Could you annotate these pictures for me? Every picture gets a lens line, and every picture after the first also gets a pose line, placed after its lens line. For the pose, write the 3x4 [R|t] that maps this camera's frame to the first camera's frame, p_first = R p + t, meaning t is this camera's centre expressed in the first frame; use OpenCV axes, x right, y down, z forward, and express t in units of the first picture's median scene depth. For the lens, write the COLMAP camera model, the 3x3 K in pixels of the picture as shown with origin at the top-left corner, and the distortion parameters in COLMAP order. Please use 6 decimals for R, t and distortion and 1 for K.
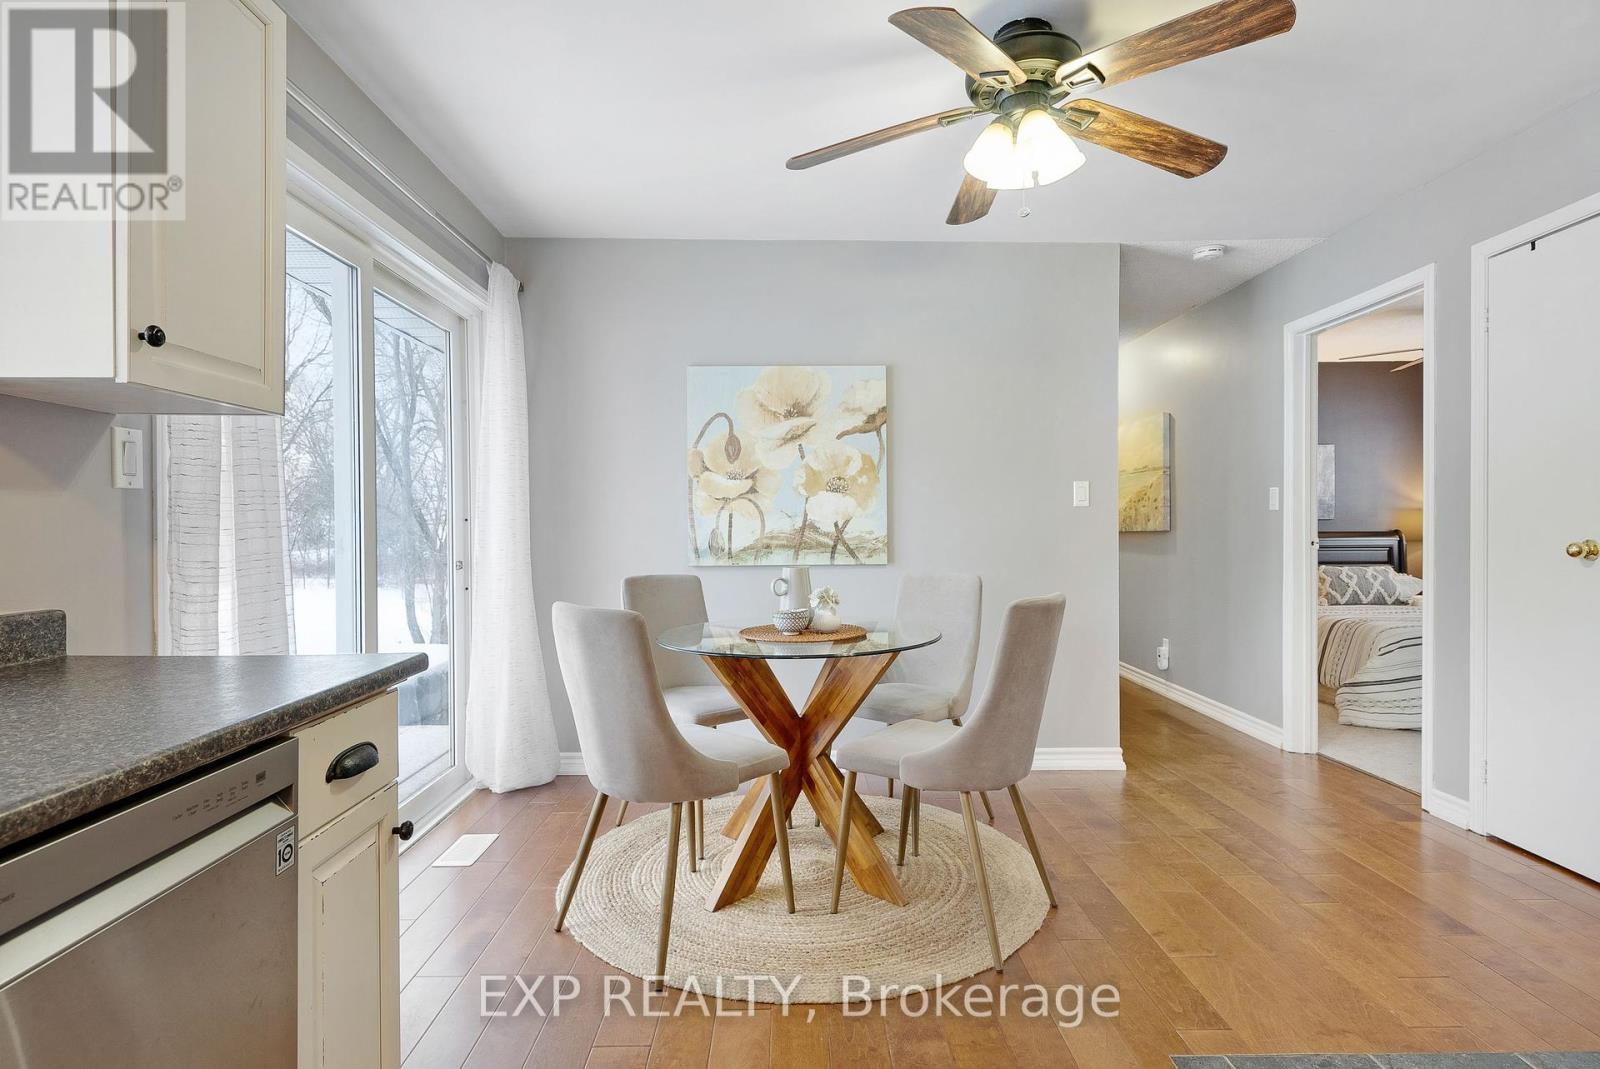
lens RADIAL K [[818.4, 0, 803.2], [0, 818.4, 537.2], [0, 0, 1]] dist [-0.001523, -0.000284]
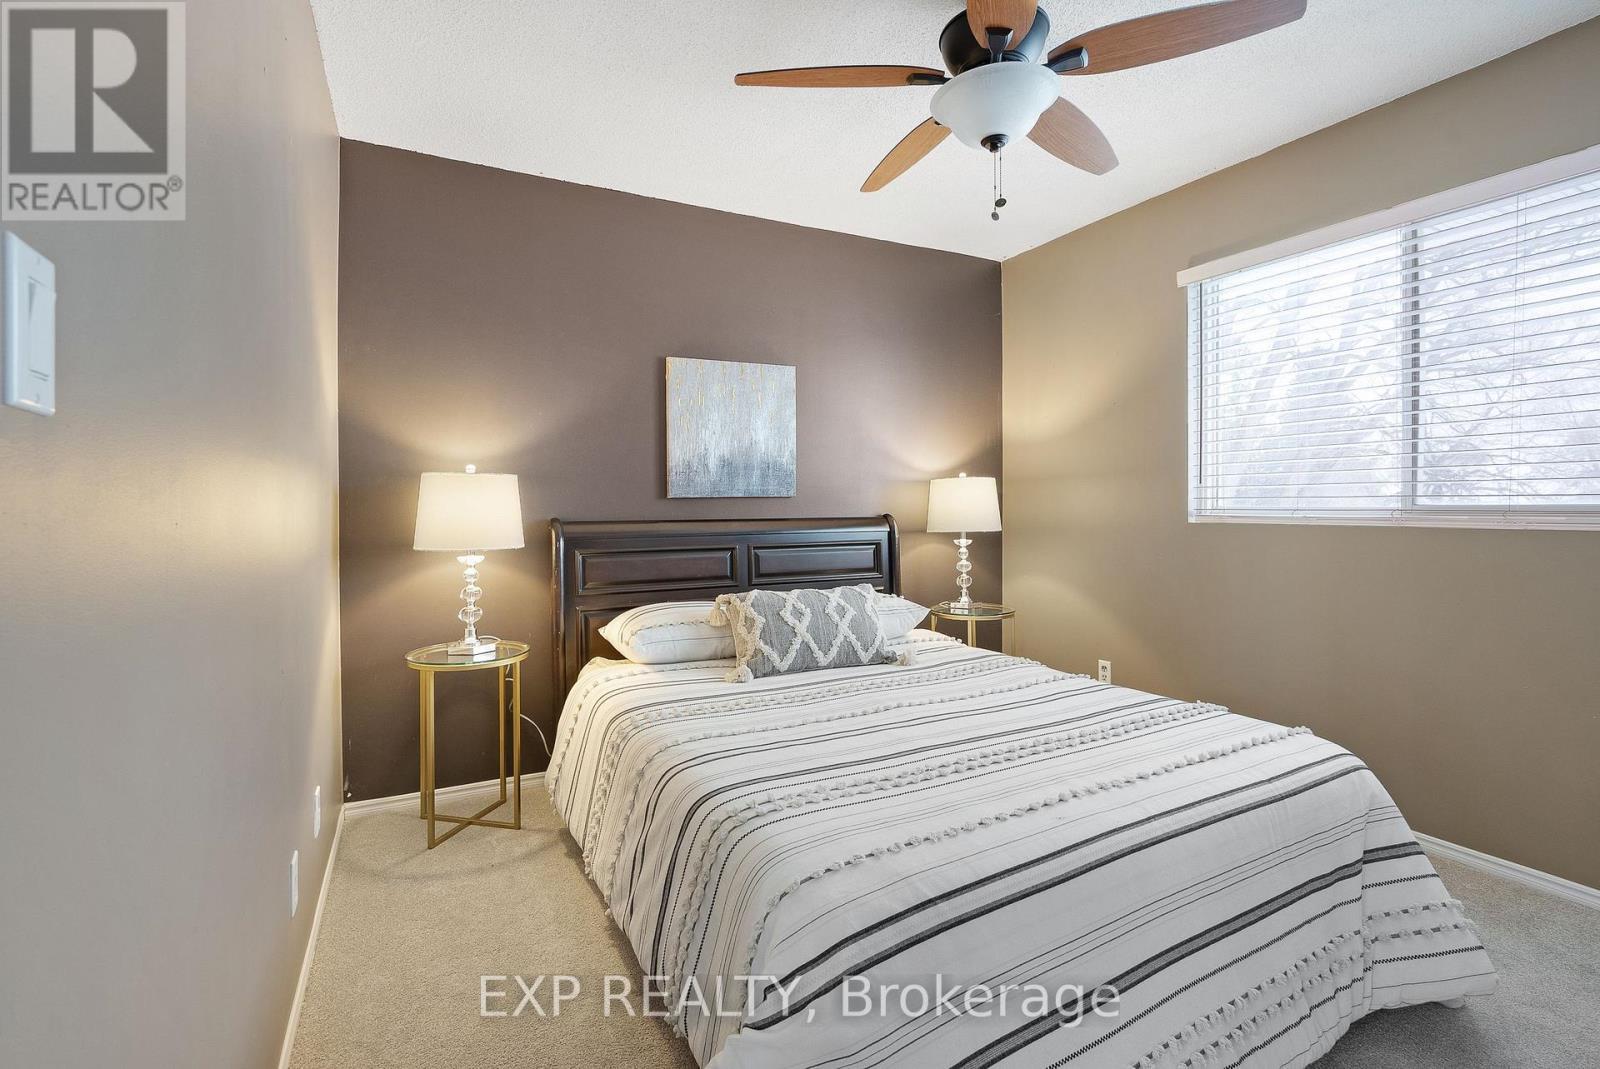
lens RADIAL K [[739.4, 0, 803.5], [0, 739.4, 525.1], [0, 0, 1]] dist [-0.013275, -0.000282]
pose [[0.888577, -0.016335, 0.458437, 0.469640], [0.008681, 0.999786, 0.018797, -0.013475], [-0.458645, -0.012722, 0.888528, 0.604844]]
